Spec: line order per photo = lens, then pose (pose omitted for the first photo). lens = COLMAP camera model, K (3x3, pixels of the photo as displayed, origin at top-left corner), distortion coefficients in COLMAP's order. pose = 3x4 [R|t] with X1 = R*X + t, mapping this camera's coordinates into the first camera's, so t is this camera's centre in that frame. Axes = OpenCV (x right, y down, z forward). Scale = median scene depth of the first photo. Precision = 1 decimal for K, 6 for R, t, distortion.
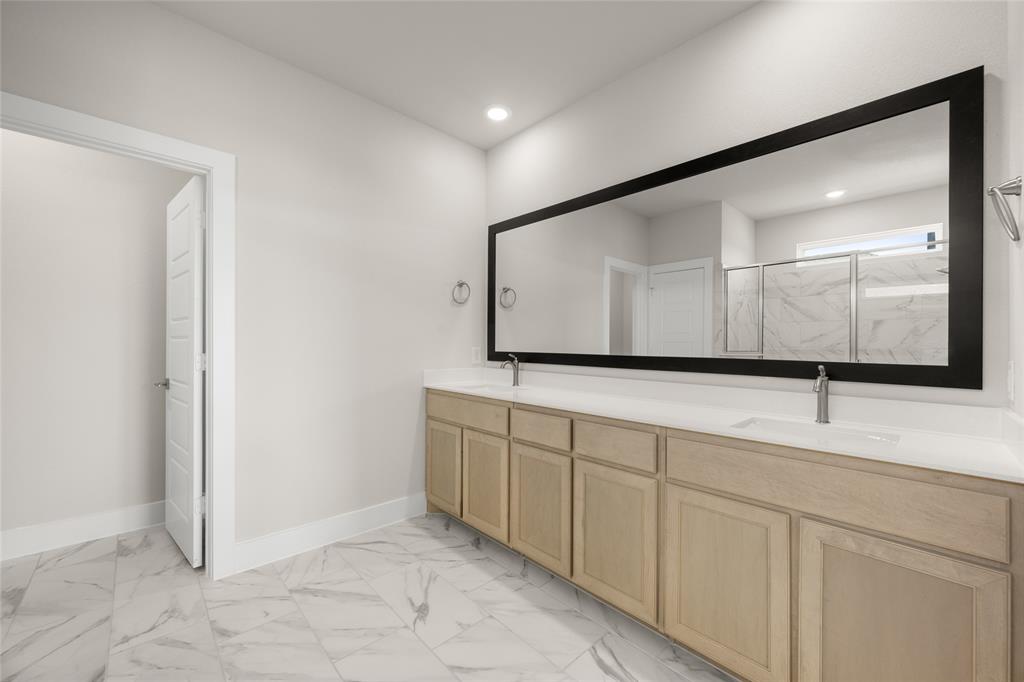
lens RADIAL K [[400.3, 0, 512.0], [0, 400.3, 341.0], [0, 0, 1]] dist [-0.000844, -0.000021]
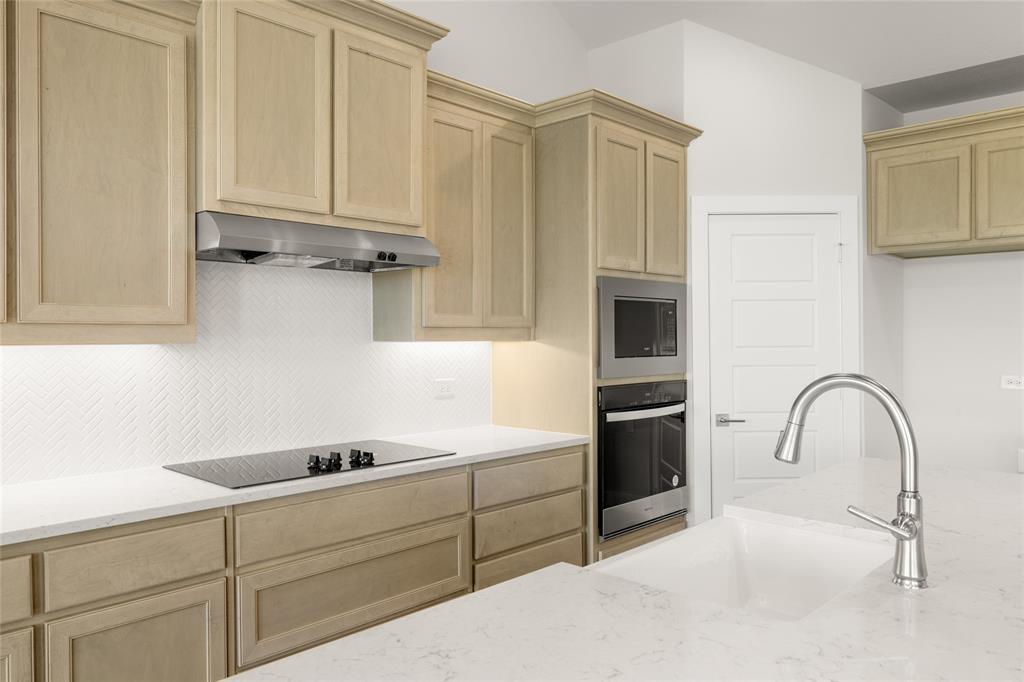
lens RADIAL K [[736.2, 0, 512.0], [0, 736.2, 341.0], [0, 0, 1]] dist [-0.009116, -0.000683]
pose [[-0.069882, -0.011741, 0.997486, -0.902199], [0.002508, 0.999926, 0.011945, -0.100899], [-0.997552, 0.003336, -0.069847, 0.460779]]
